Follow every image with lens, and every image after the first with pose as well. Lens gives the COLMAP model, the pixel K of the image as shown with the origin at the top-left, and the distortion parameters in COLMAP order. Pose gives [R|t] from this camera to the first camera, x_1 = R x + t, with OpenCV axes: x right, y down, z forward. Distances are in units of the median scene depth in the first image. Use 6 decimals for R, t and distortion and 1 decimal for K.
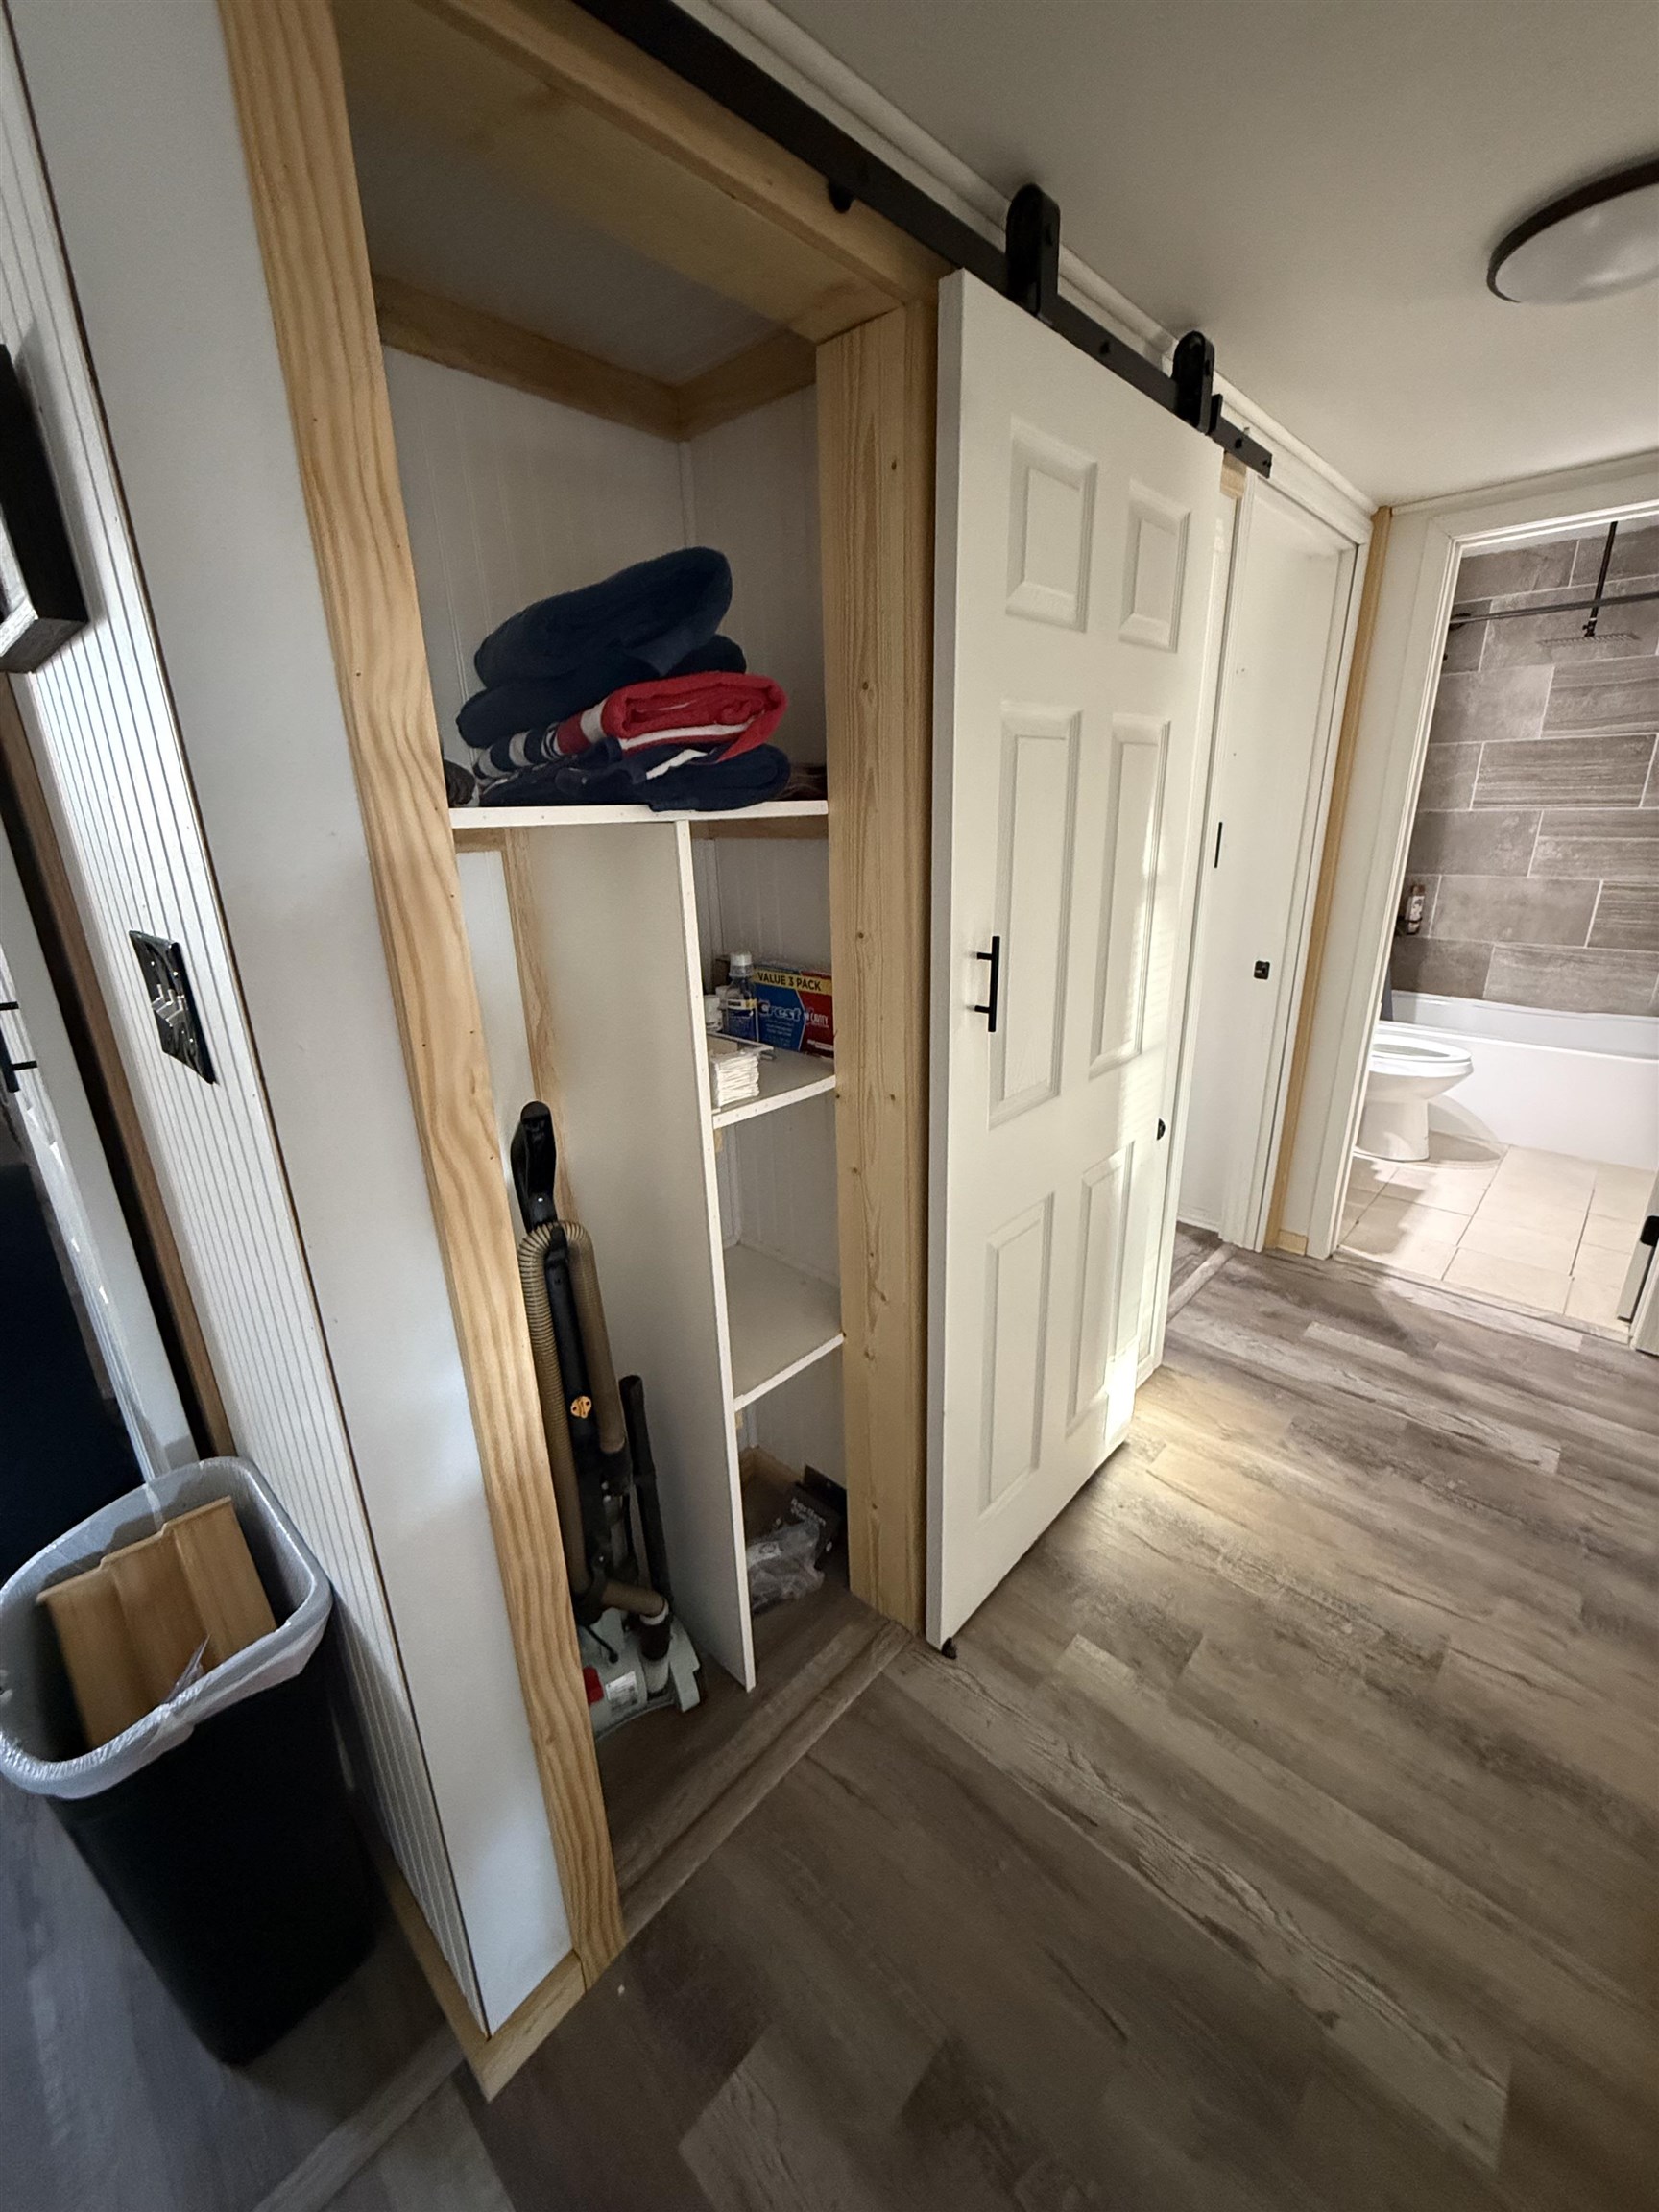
lens RADIAL K [[880.4, 0, 830.1], [0, 880.4, 1100.7], [0, 0, 1]] dist [-0.001946, 0.000444]
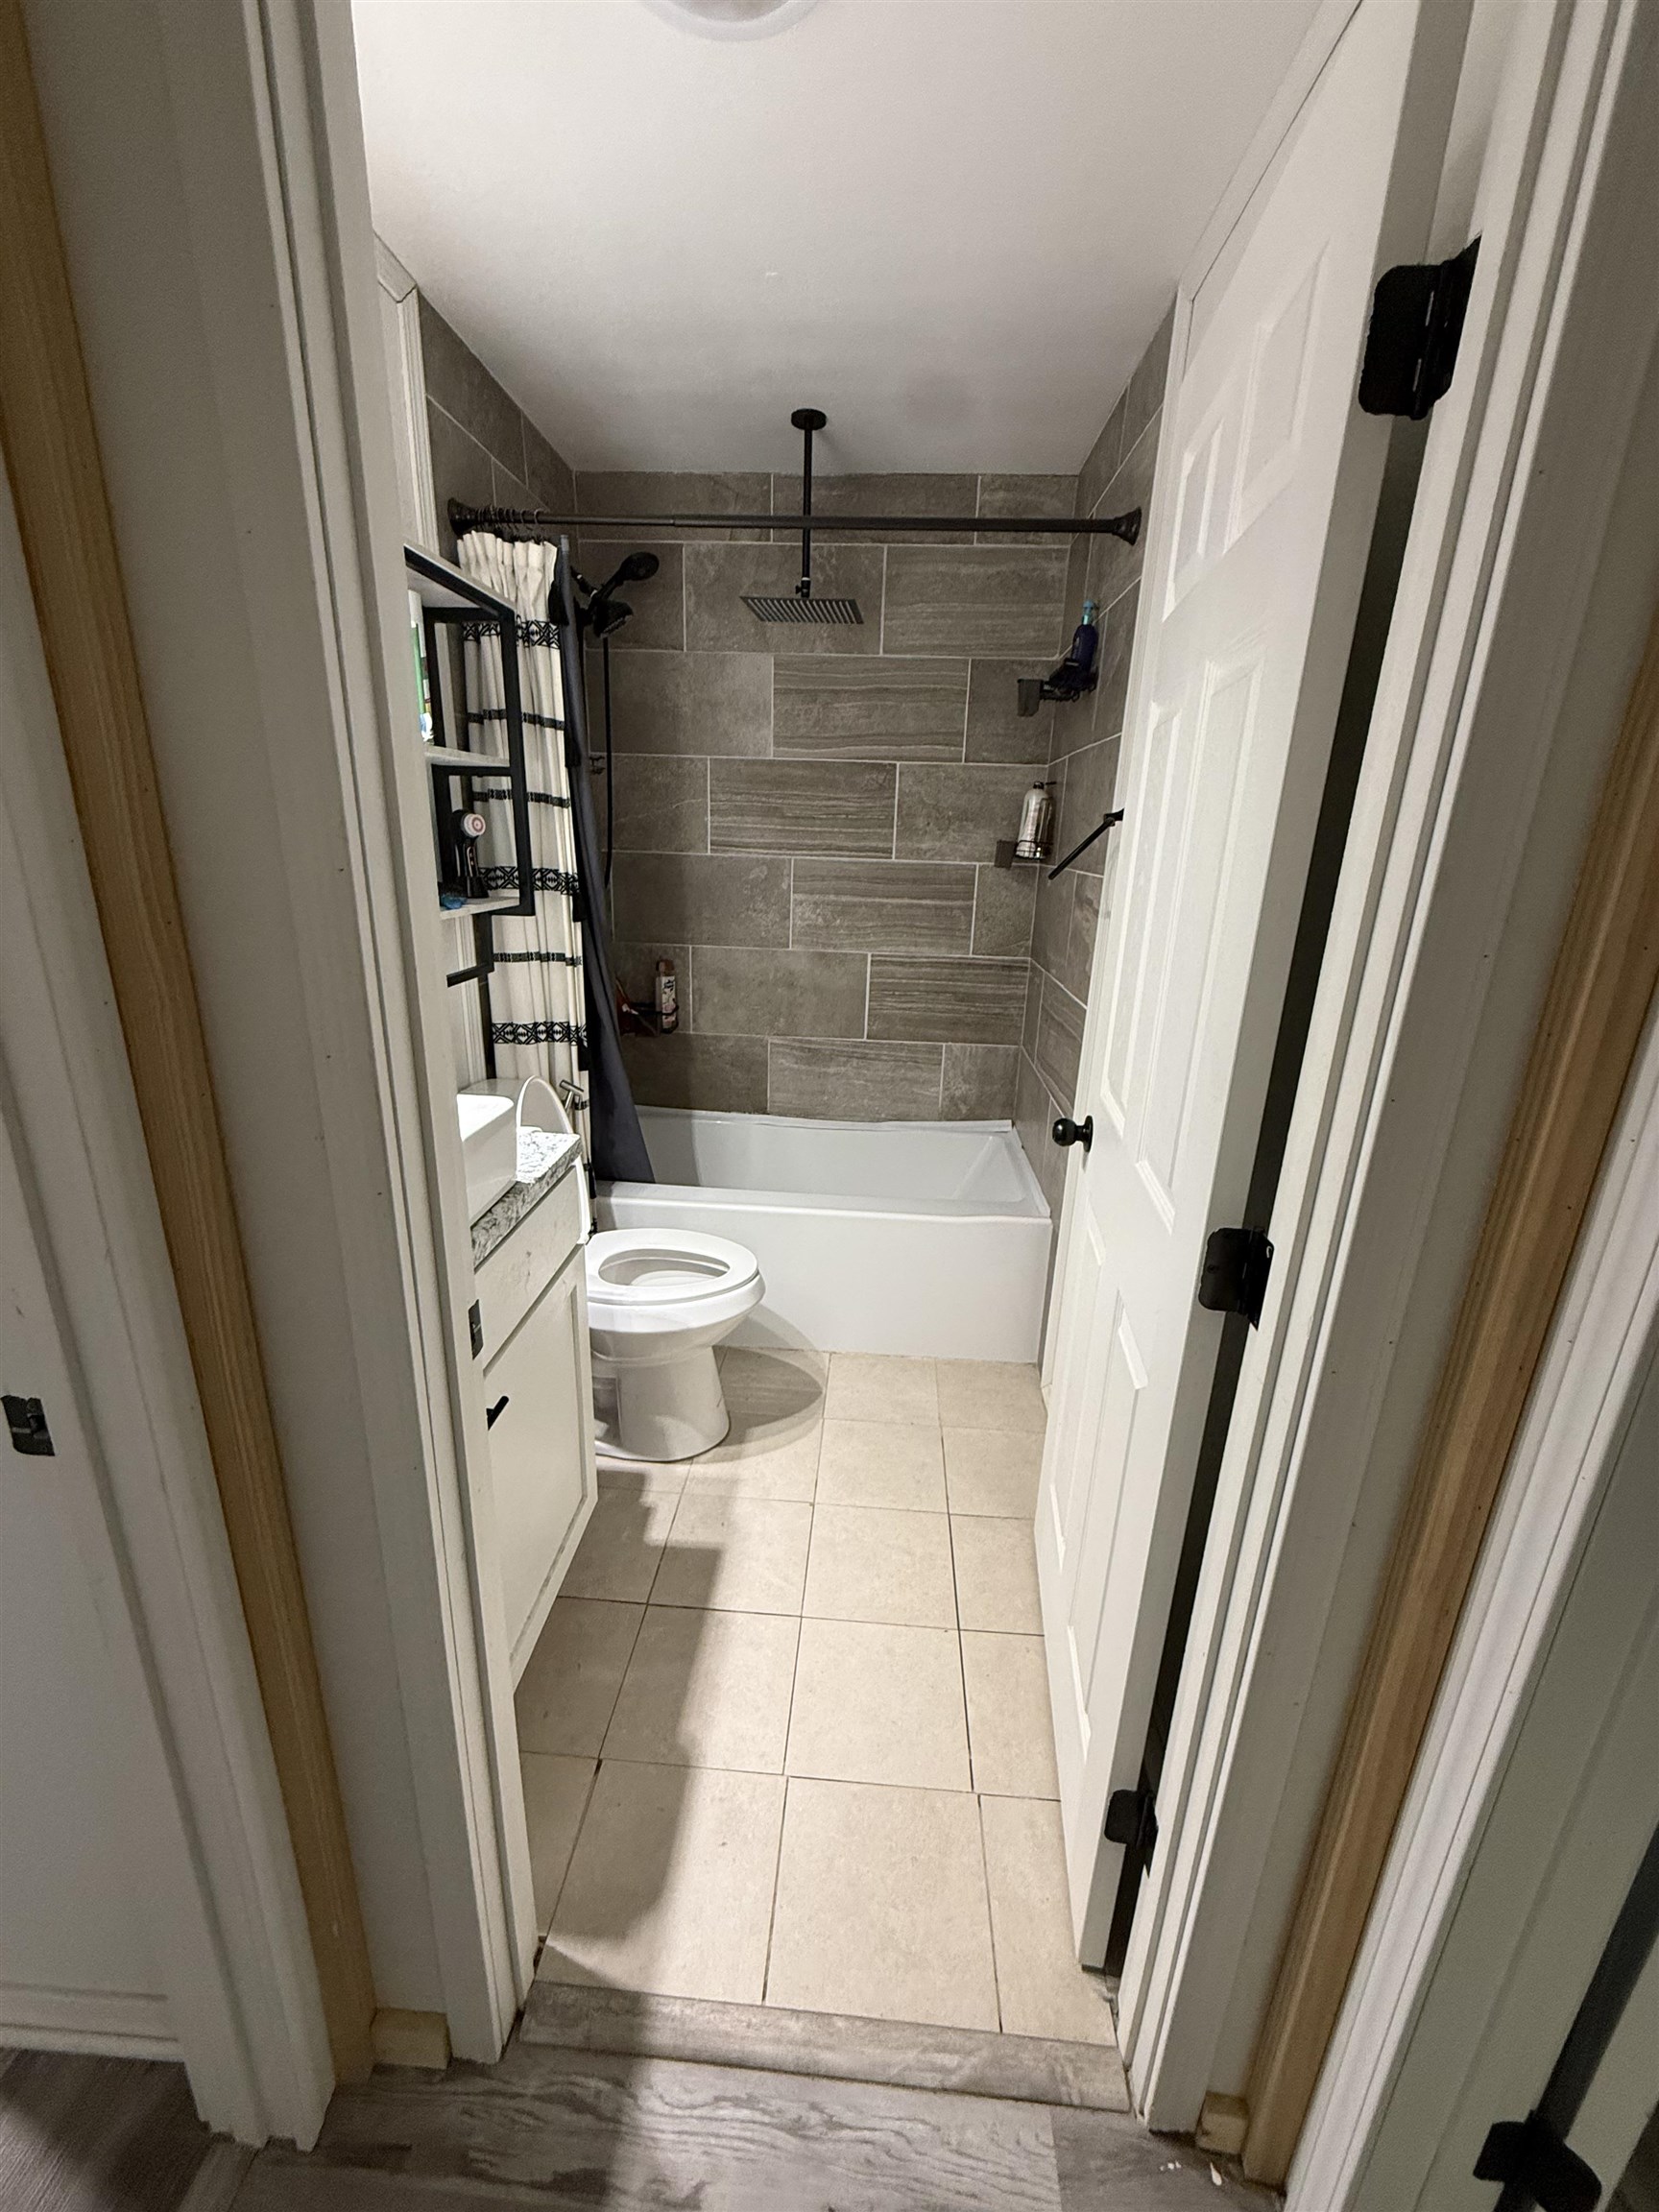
lens RADIAL K [[880.4, 0, 830.1], [0, 880.4, 1100.7], [0, 0, 1]] dist [-0.001946, 0.000444]
pose [[0.770310, -0.136294, 0.622933, 0.446249], [0.155193, 0.987589, 0.024169, -0.182862], [-0.618496, 0.078057, 0.781901, 0.538825]]
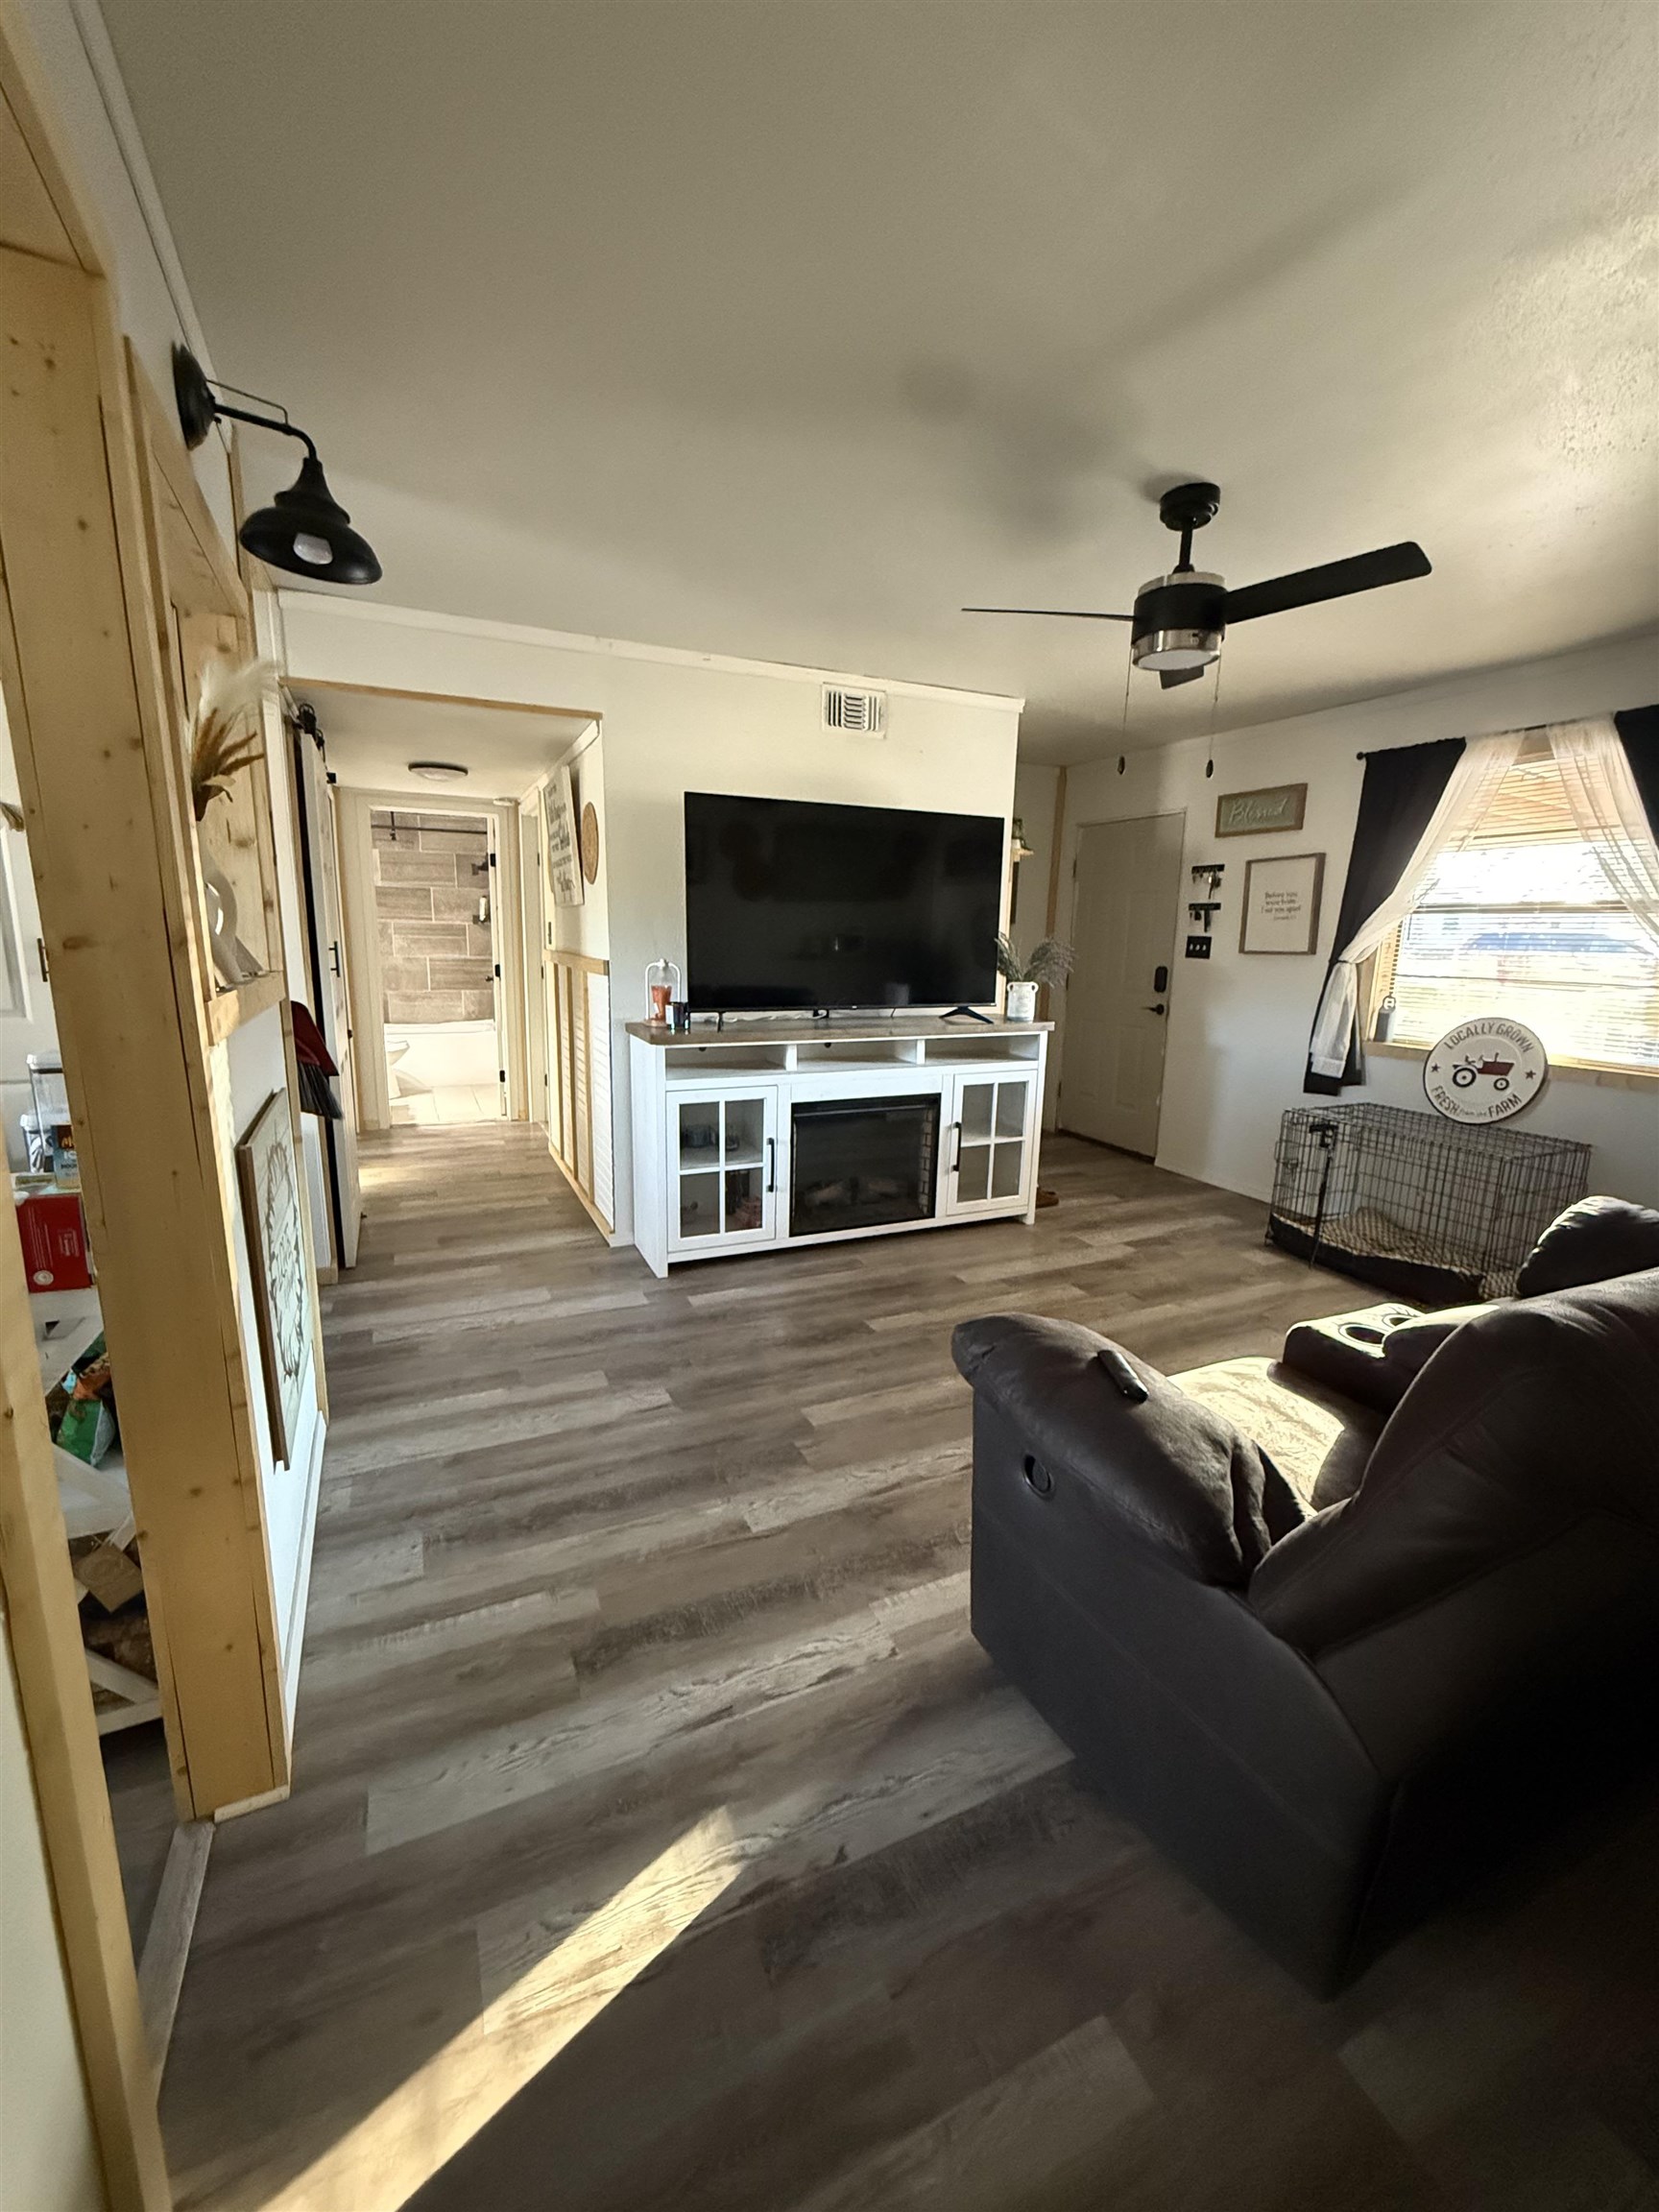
lens RADIAL K [[900.3, 0, 829.5], [0, 900.3, 1106.0], [0, 0, 1]] dist [-0.000743, 0.000082]
pose [[0.371324, -0.144313, 0.917220, -0.866611], [0.266496, 0.962849, 0.043605, 0.281452], [-0.889437, 0.228244, 0.395988, -0.667481]]
